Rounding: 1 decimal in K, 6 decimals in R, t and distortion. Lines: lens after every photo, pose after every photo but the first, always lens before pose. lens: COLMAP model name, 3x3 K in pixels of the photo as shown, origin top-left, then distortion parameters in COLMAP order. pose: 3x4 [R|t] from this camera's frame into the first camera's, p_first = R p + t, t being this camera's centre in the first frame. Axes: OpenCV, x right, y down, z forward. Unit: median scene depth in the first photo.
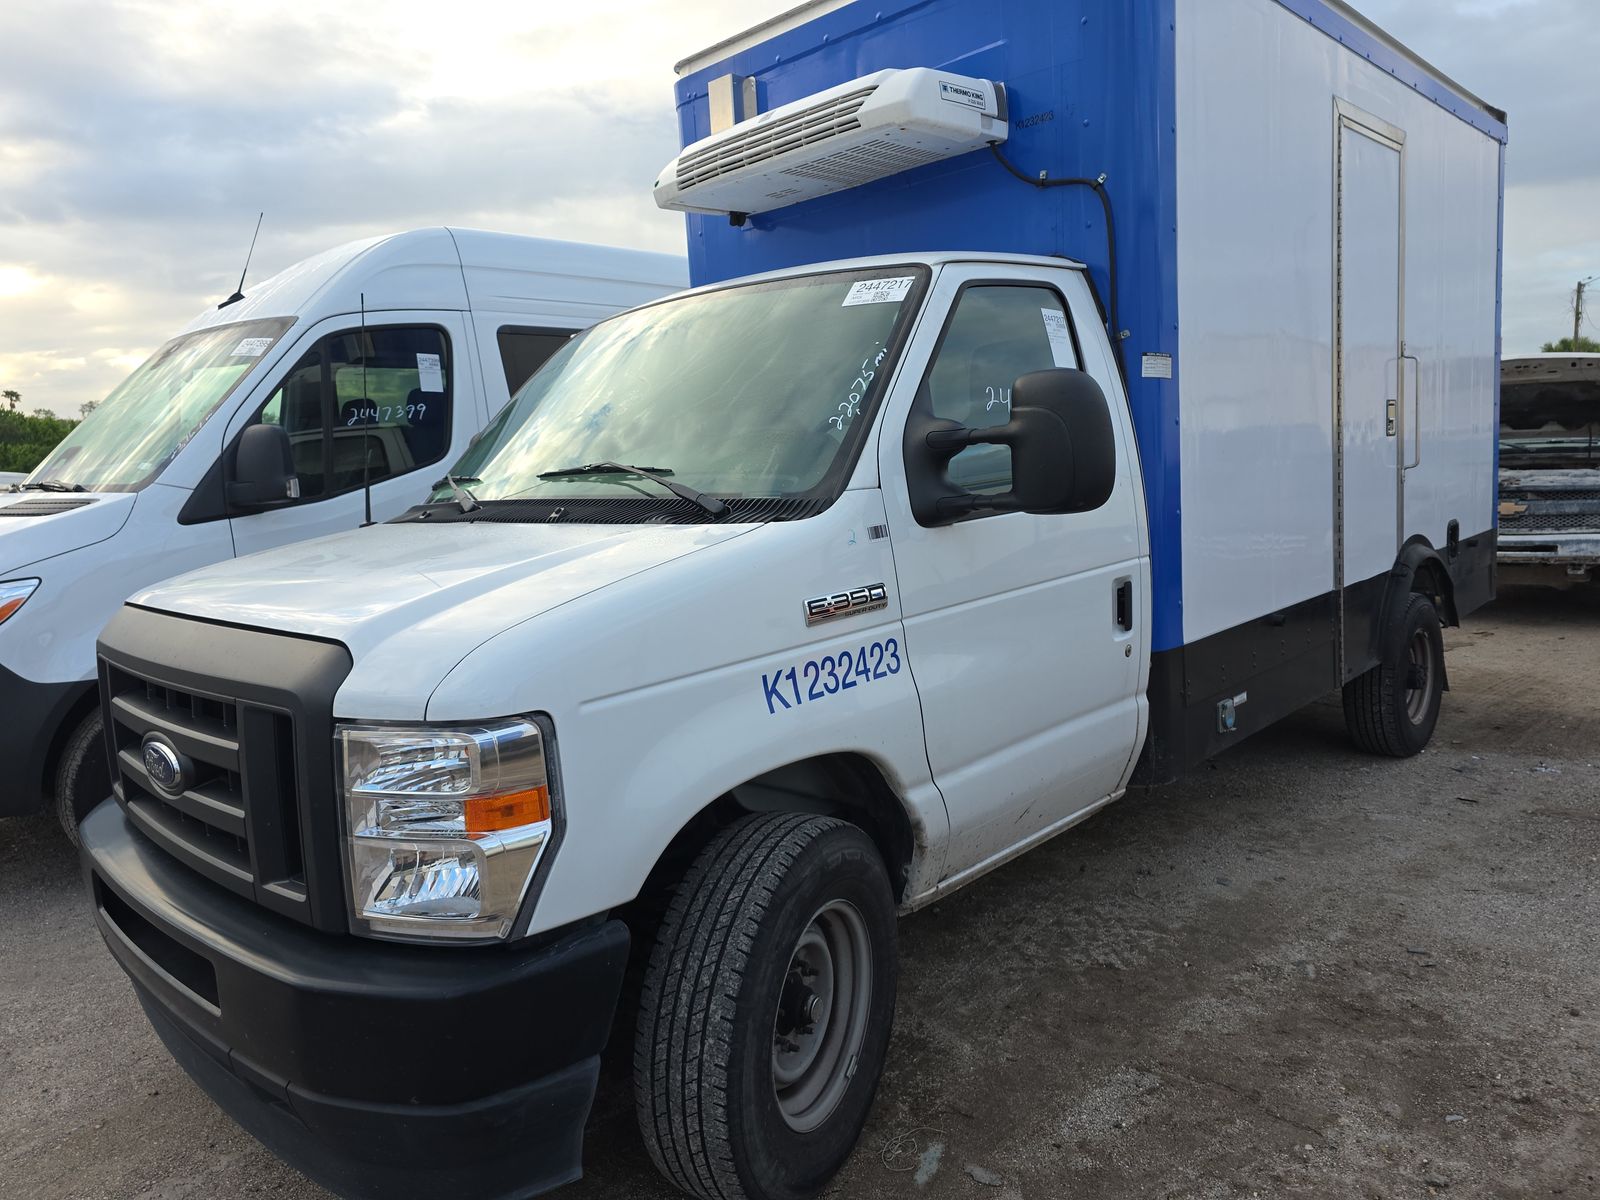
lens RADIAL K [[1085.2, 0, 796.4], [0, 1085.2, 588.9], [0, 0, 1]] dist [0.045283, -0.034860]
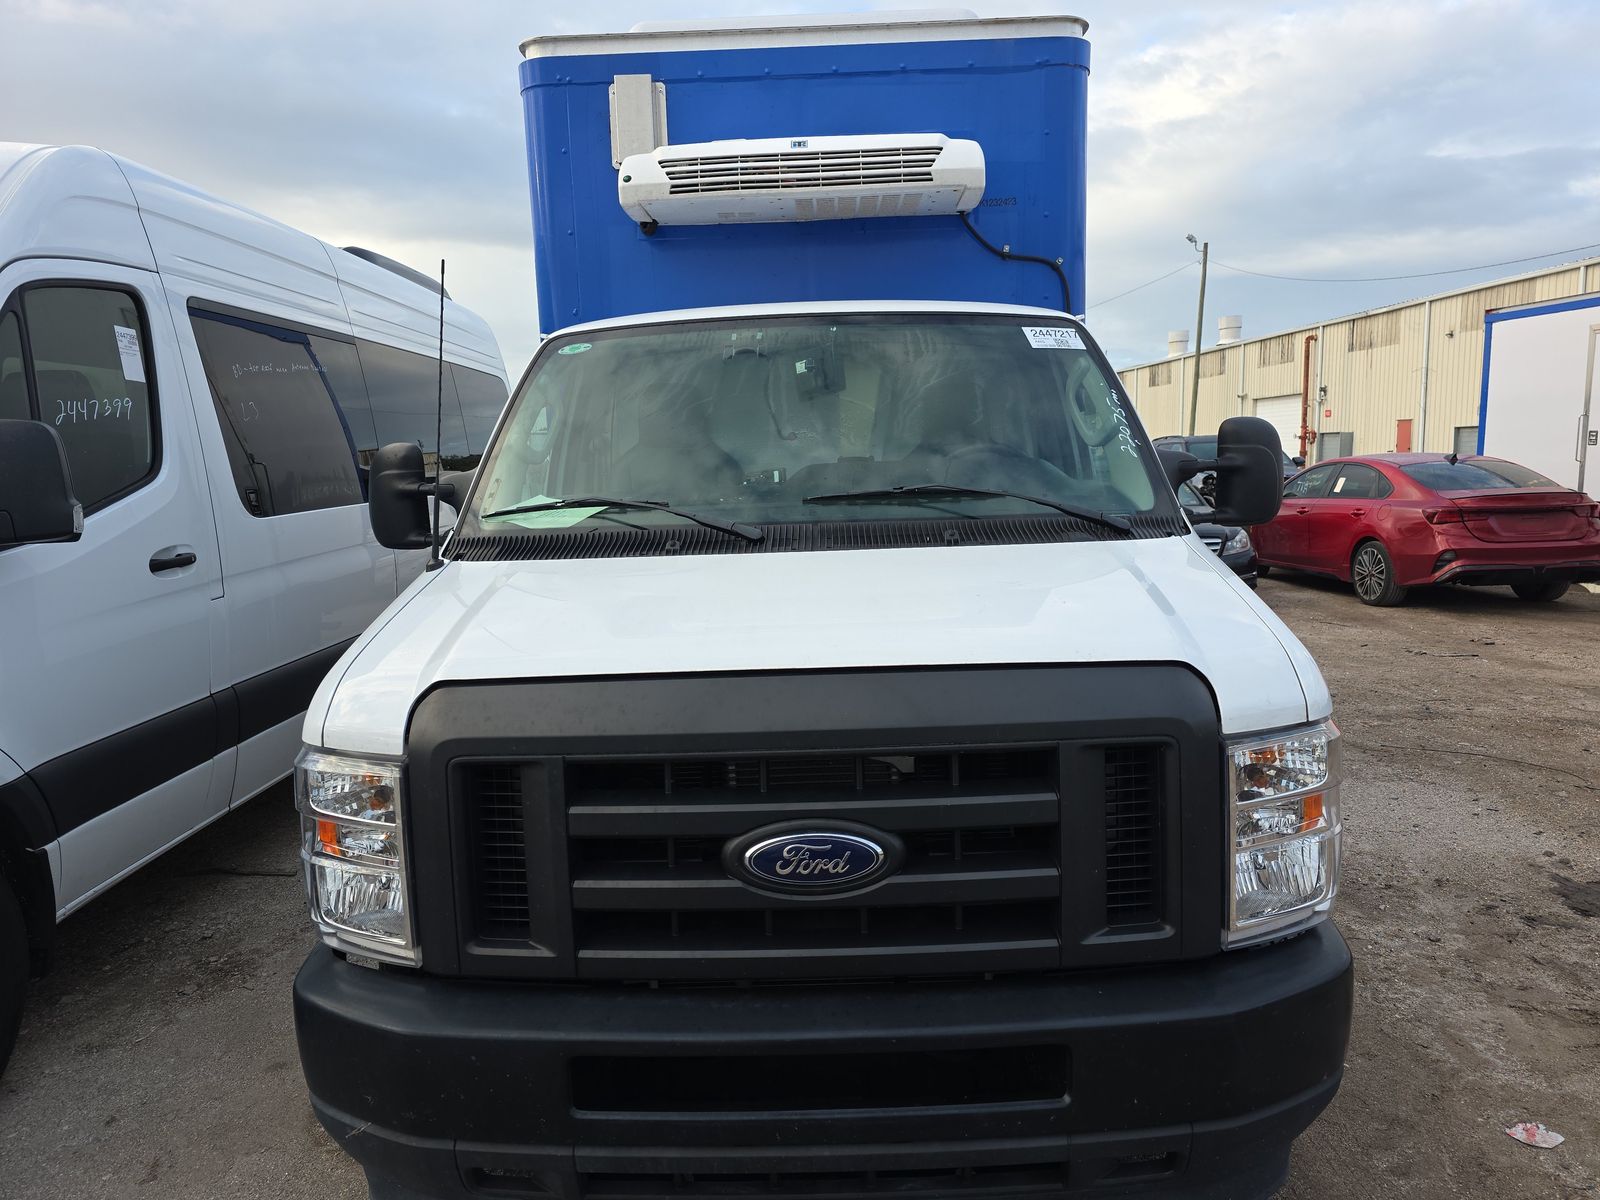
lens RADIAL K [[1085.2, 0, 808.7], [0, 1085.2, 595.8], [0, 0, 1]] dist [0.045283, -0.034860]
pose [[0.731962, -0.060668, 0.678639, -0.718292], [0.073095, 0.997272, 0.010315, -0.026197], [-0.677414, 0.042055, 0.734399, 0.267349]]
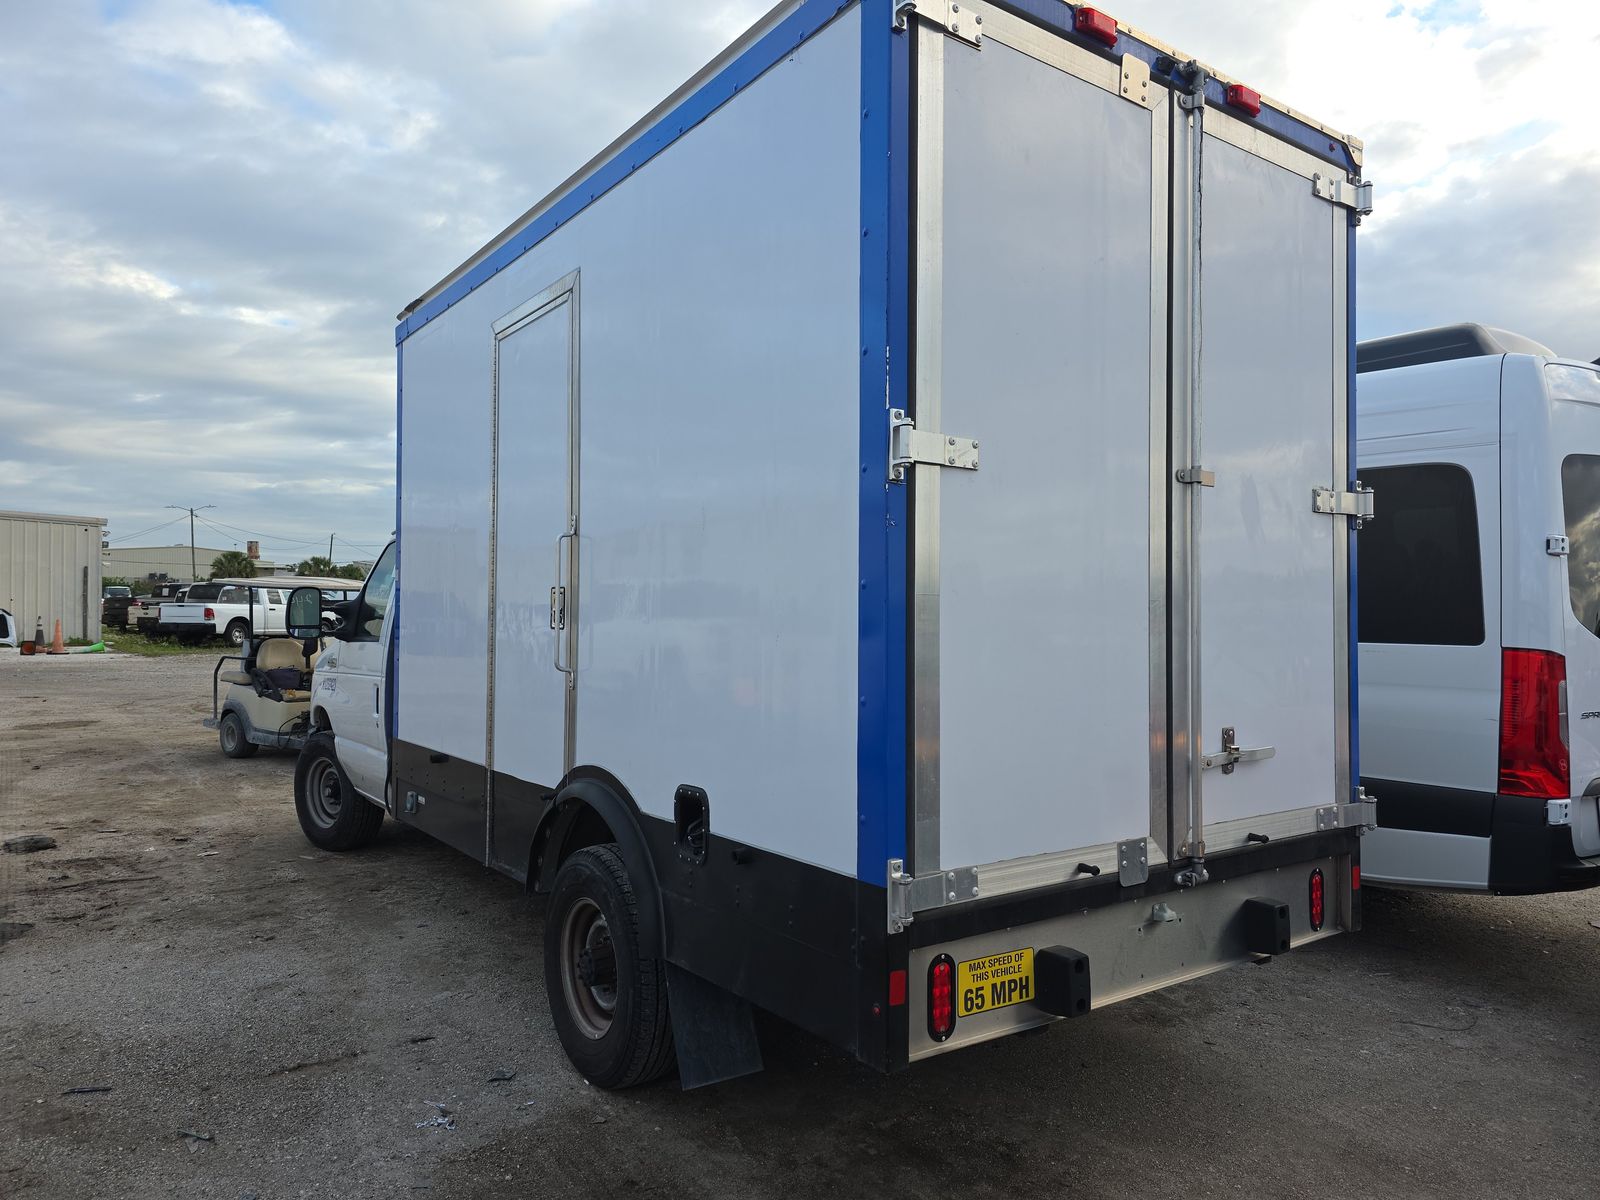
lens RADIAL K [[1085.2, 0, 809.0], [0, 1085.2, 610.0], [0, 0, 1]] dist [0.045283, -0.034860]
pose [[-0.176123, 0.044795, -0.983348, 1.814110], [-0.120929, 0.990413, 0.066776, -0.317844], [0.976912, 0.130676, -0.169017, 1.813429]]
